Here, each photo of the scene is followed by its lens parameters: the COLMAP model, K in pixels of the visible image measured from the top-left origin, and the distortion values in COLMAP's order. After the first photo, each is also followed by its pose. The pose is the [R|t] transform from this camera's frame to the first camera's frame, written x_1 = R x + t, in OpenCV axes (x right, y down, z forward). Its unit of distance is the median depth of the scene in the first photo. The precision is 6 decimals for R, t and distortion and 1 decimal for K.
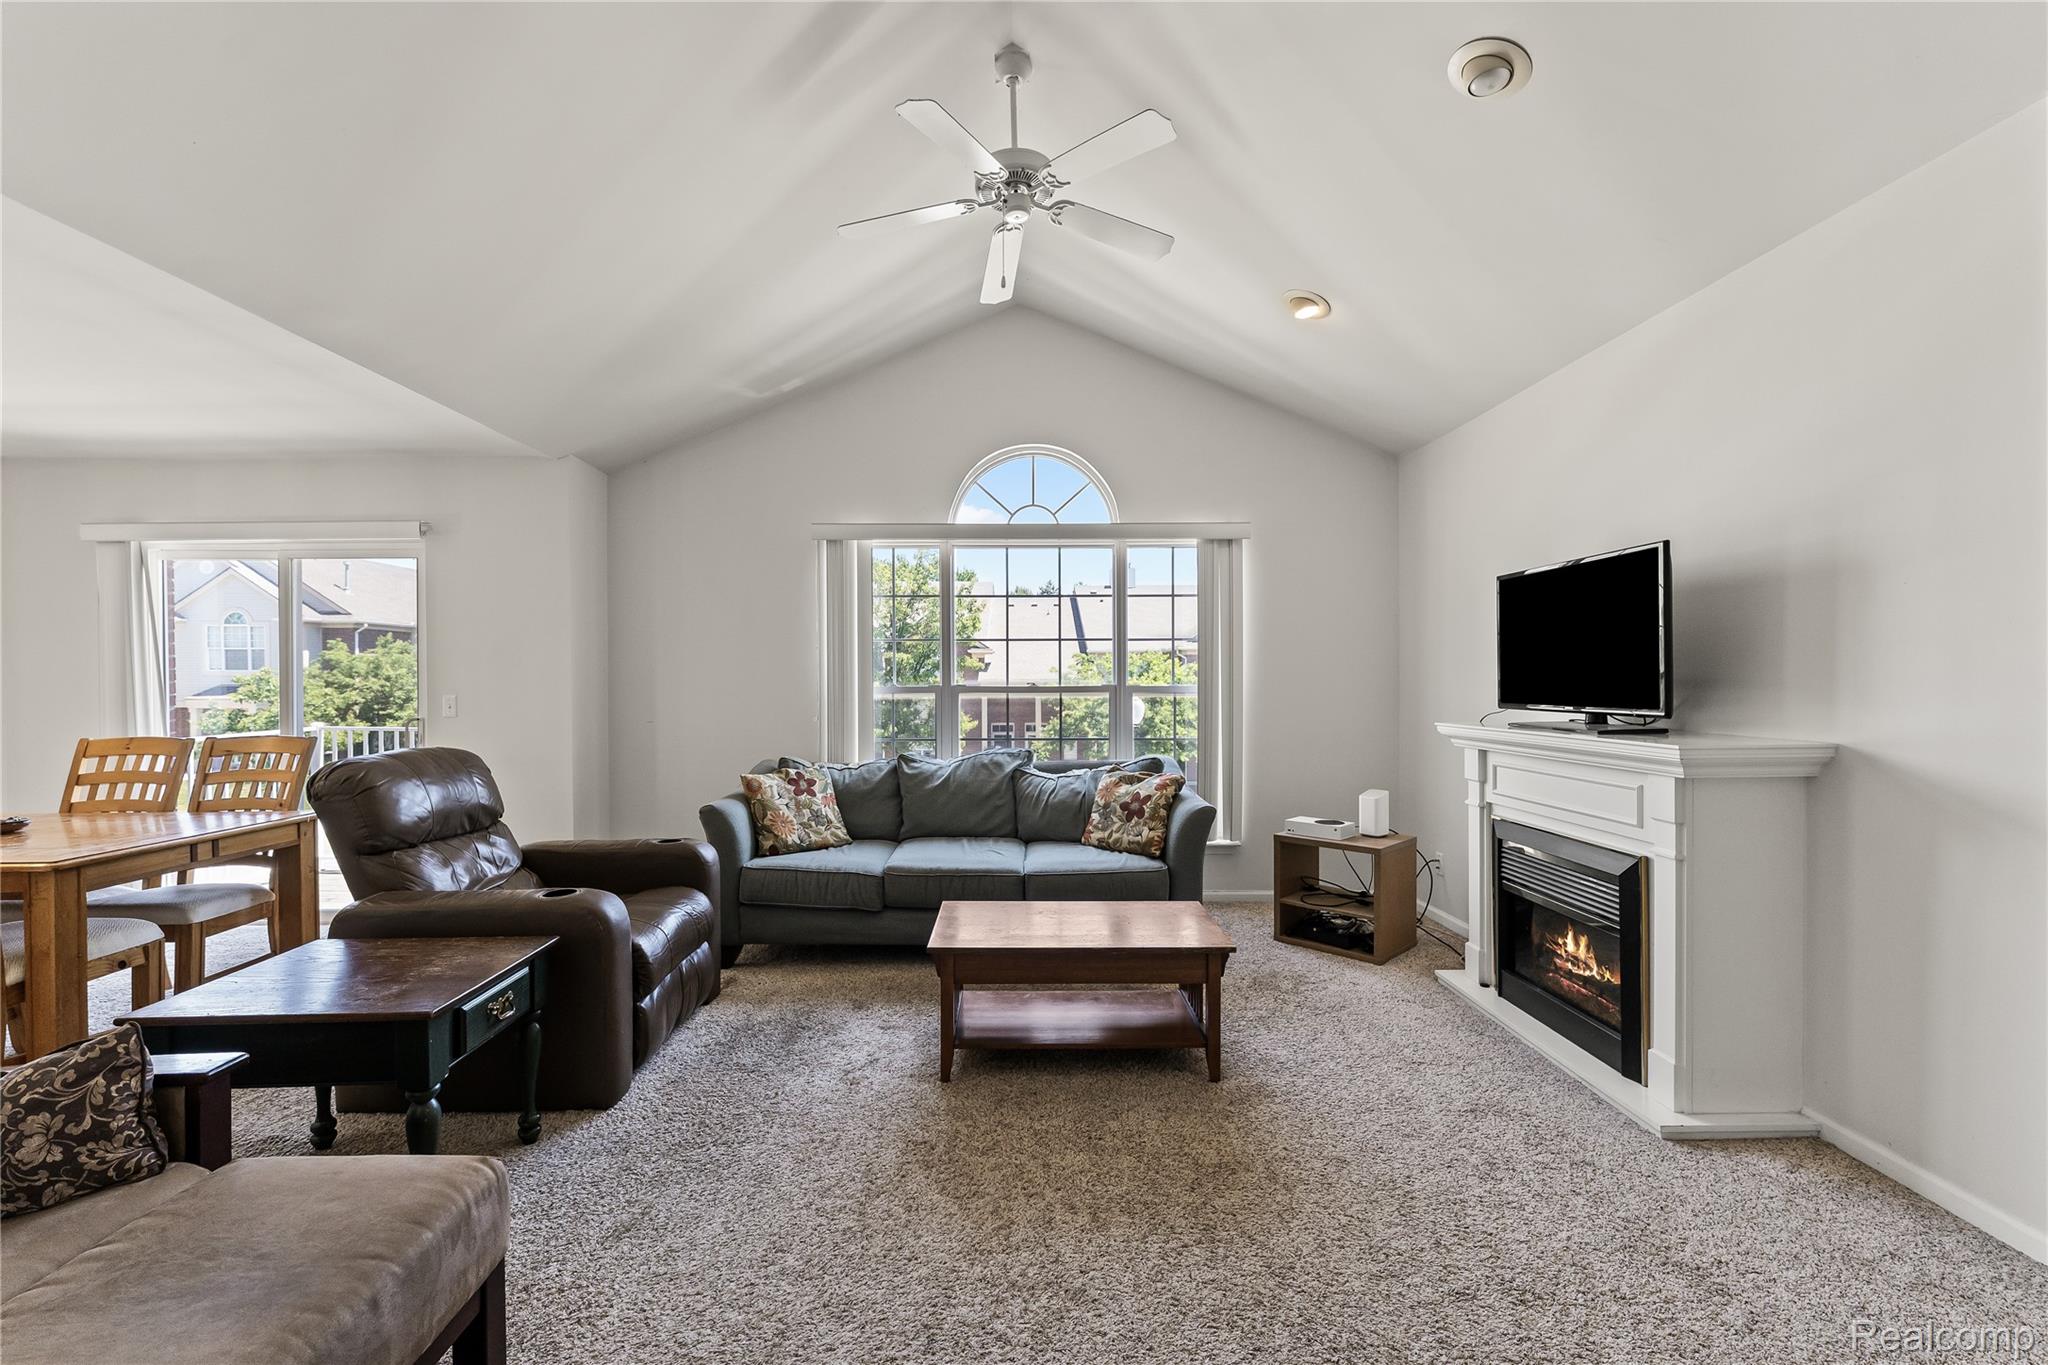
lens RADIAL K [[844.3, 0, 1025.8], [0, 844.3, 686.7], [0, 0, 1]] dist [0.002243, -0.000774]
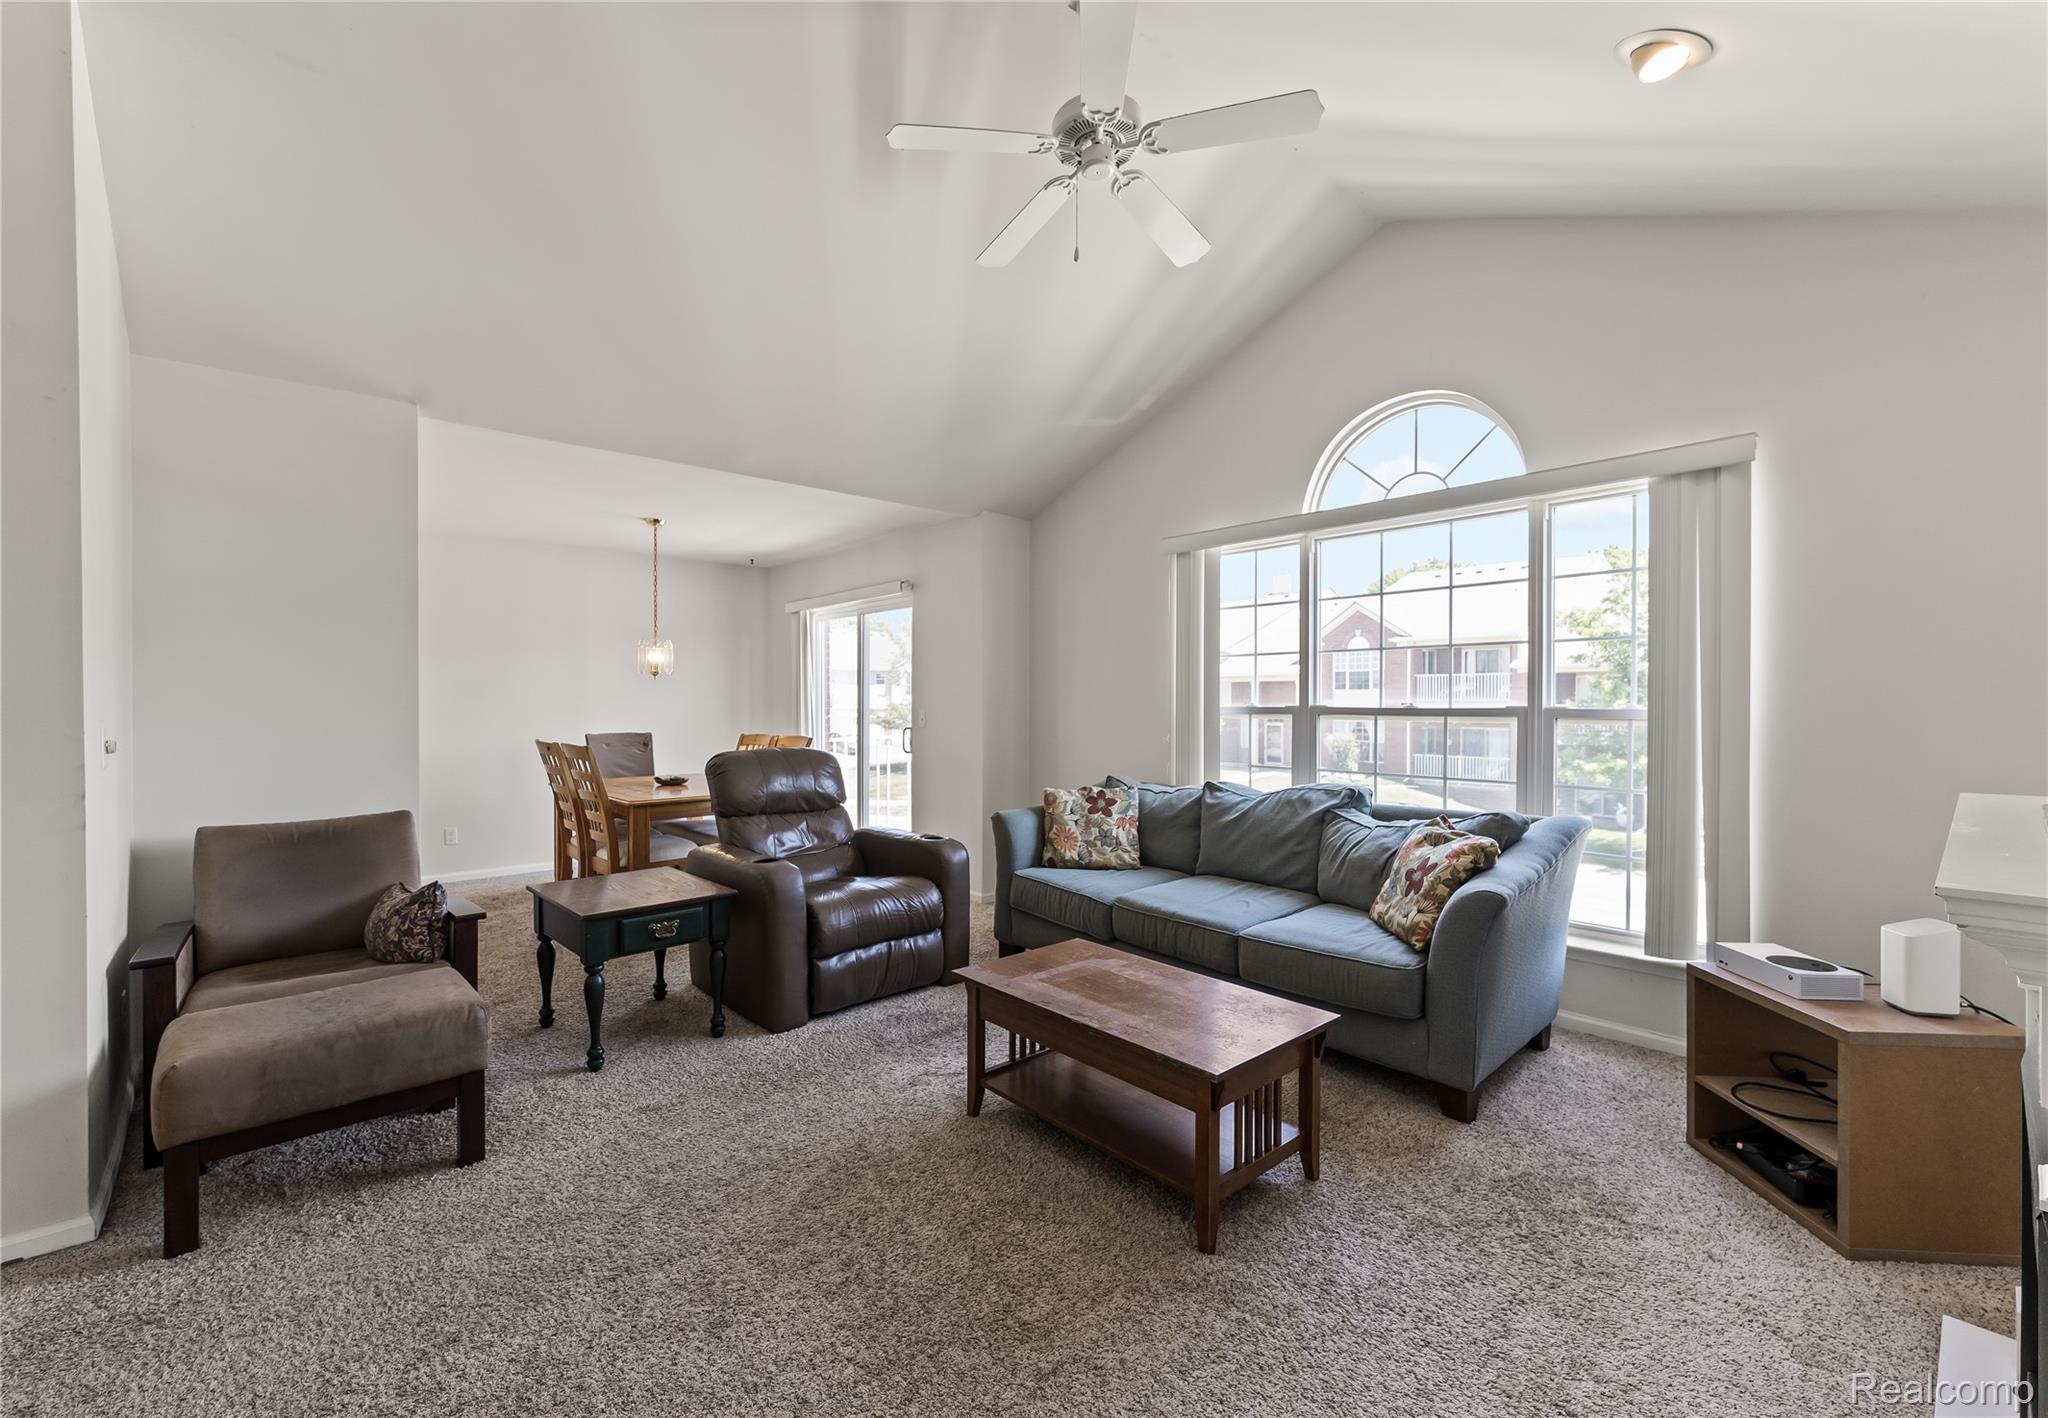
lens RADIAL K [[864.5, 0, 1028.0], [0, 864.5, 702.5], [0, 0, 1]] dist [0.000060, -0.000516]
pose [[0.653580, 0.004381, -0.756845, 0.465643], [-0.005486, 0.999984, 0.001051, -0.004712], [0.756837, 0.003466, 0.653594, 0.268025]]
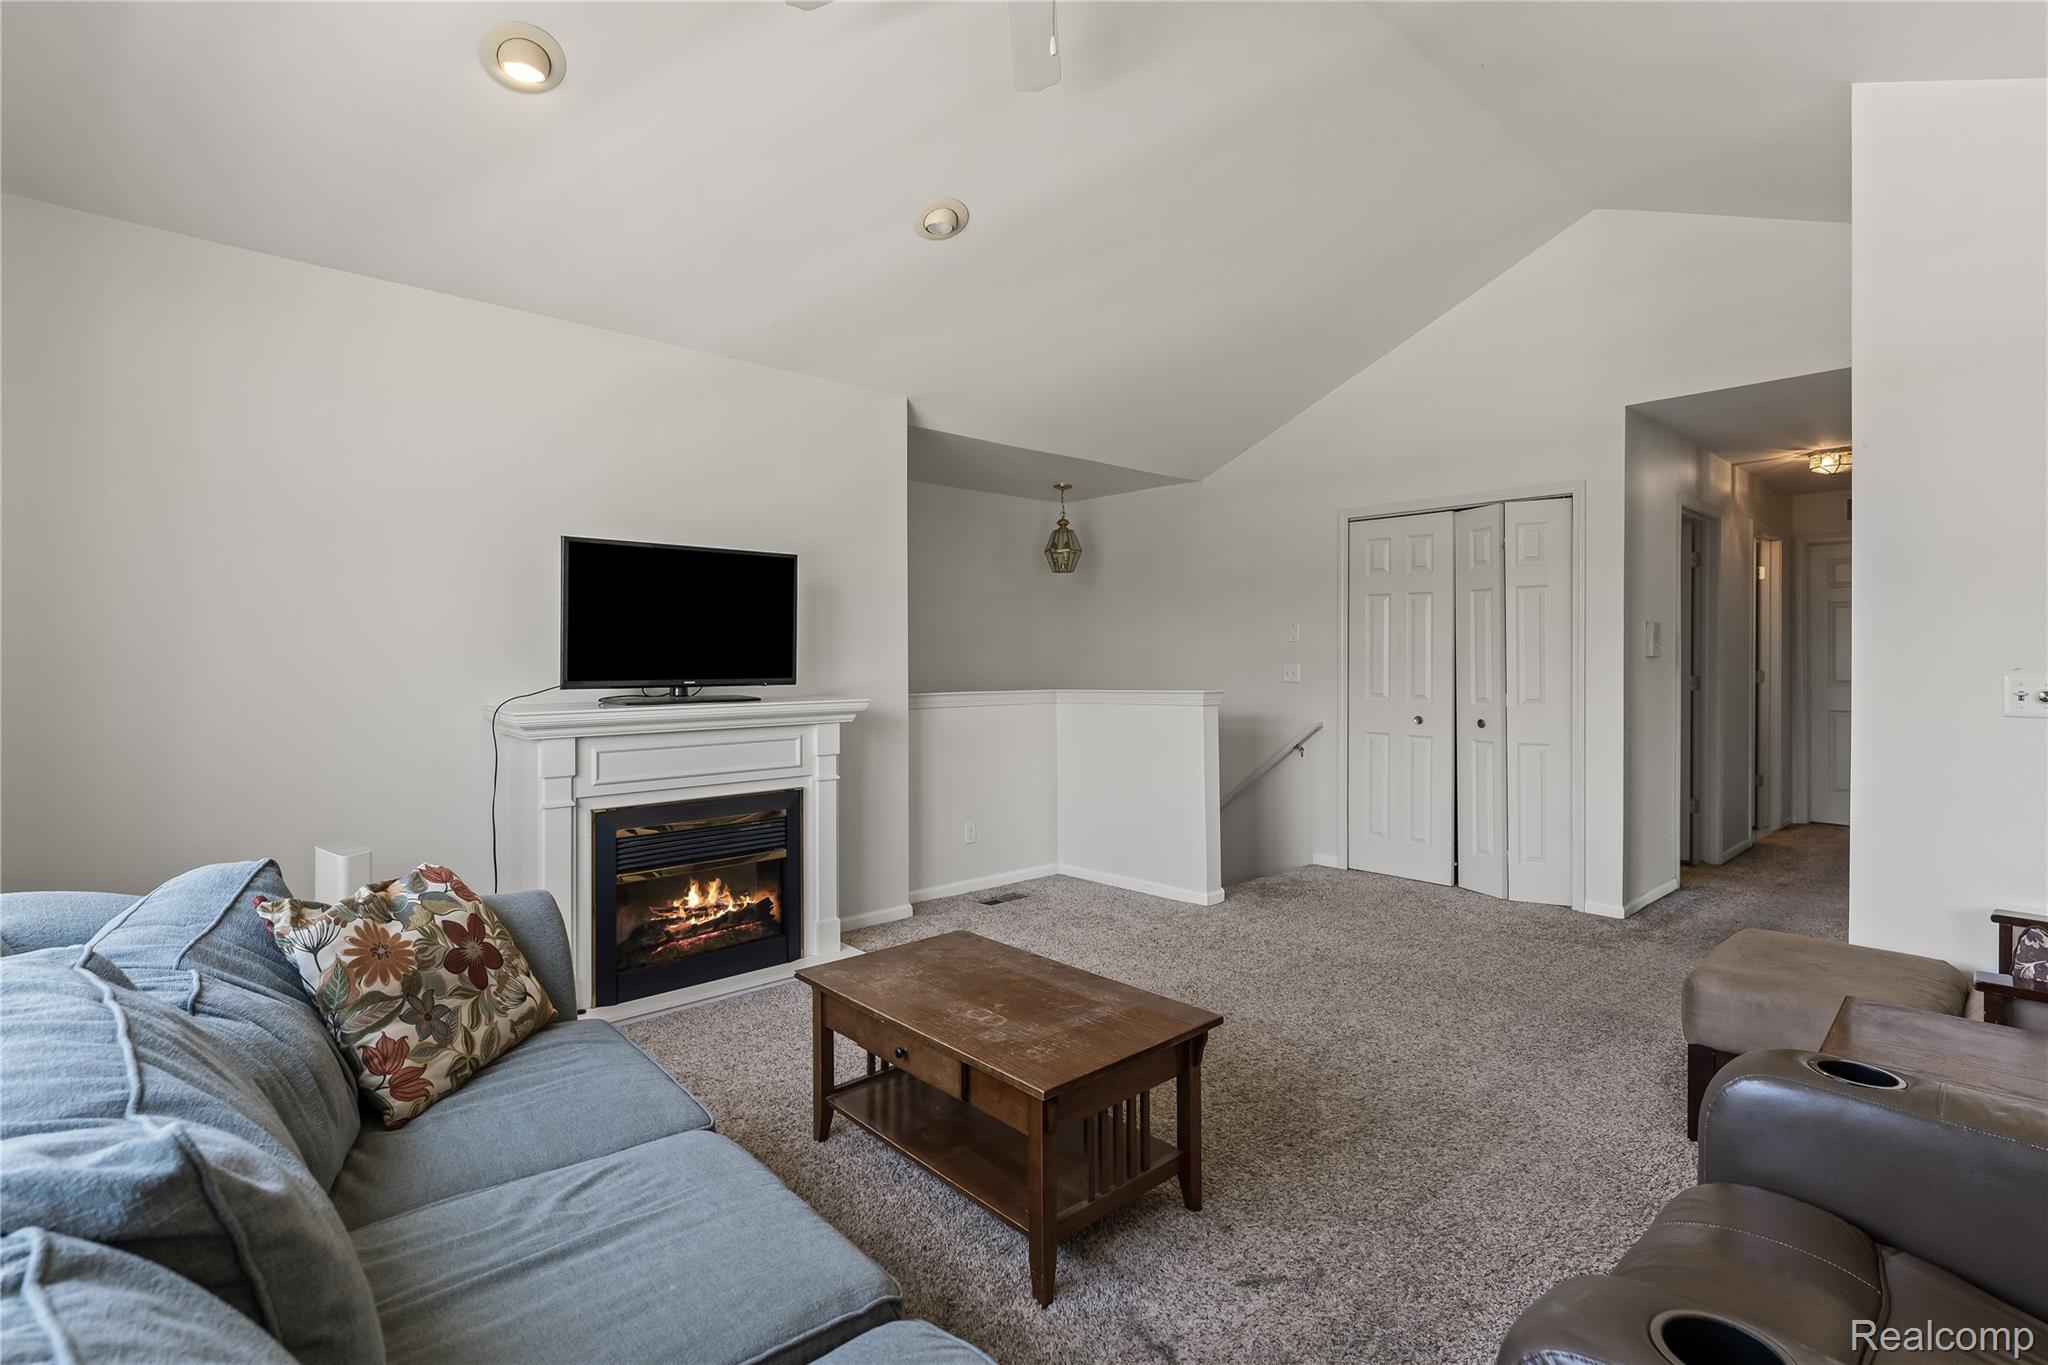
lens RADIAL K [[960.5, 0, 1023.0], [0, 960.5, 664.2], [0, 0, 1]] dist [0.000952, 0.000010]
pose [[-0.649256, 0.009177, 0.760515, -0.415377], [0.032462, 0.999350, 0.015654, -0.000264], [-0.759877, 0.034851, -0.649132, 1.090242]]
